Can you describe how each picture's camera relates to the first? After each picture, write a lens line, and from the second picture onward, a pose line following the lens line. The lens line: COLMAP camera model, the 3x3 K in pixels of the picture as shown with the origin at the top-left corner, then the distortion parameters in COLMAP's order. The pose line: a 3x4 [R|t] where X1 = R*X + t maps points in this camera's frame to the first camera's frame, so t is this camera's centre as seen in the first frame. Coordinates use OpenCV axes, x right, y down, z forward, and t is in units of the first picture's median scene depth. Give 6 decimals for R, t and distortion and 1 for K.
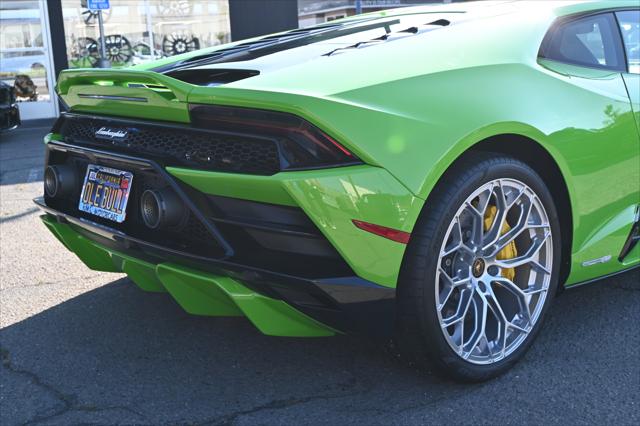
lens RADIAL K [[783.1, 0, 322.0], [0, 783.1, 214.1], [0, 0, 1]] dist [0.002851, 0.000000]
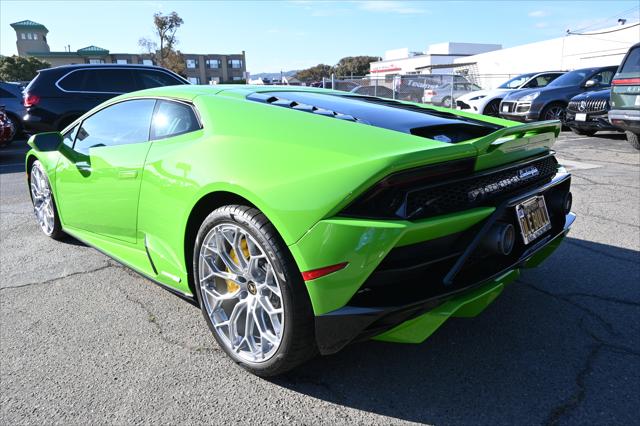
lens RADIAL K [[441.1, 0, 316.9], [0, 441.1, 209.9], [0, 0, 1]] dist [-0.008833, 0.000535]
pose [[-0.087140, -0.209197, 0.973983, -1.005788], [0.244107, 0.943411, 0.224470, -0.307797], [-0.965825, 0.257316, -0.031142, 1.438335]]
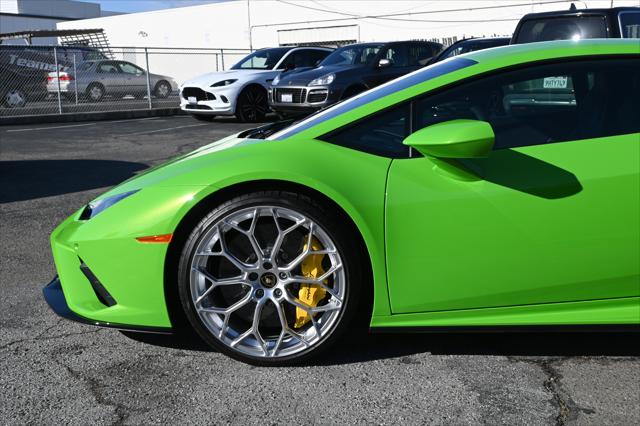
lens RADIAL K [[746.3, 0, 310.5], [0, 746.3, 223.4], [0, 0, 1]] dist [-0.010358, 0.000000]
pose [[-0.717321, -0.086458, 0.691358, -0.270085], [0.195127, 0.927636, 0.318460, -0.662765], [-0.668862, 0.363341, -0.648543, 2.945592]]
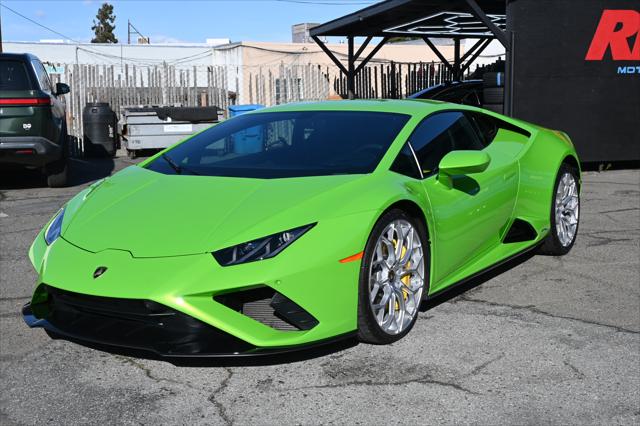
lens RADIAL K [[852.6, 0, 313.9], [0, 852.6, 206.6], [0, 0, 1]] dist [0.011915, 0.000000]
pose [[-0.959337, 0.086670, -0.268627, 1.172216], [-0.010984, 0.939508, 0.342350, -0.963438], [0.282048, 0.331380, -0.900353, 3.767007]]
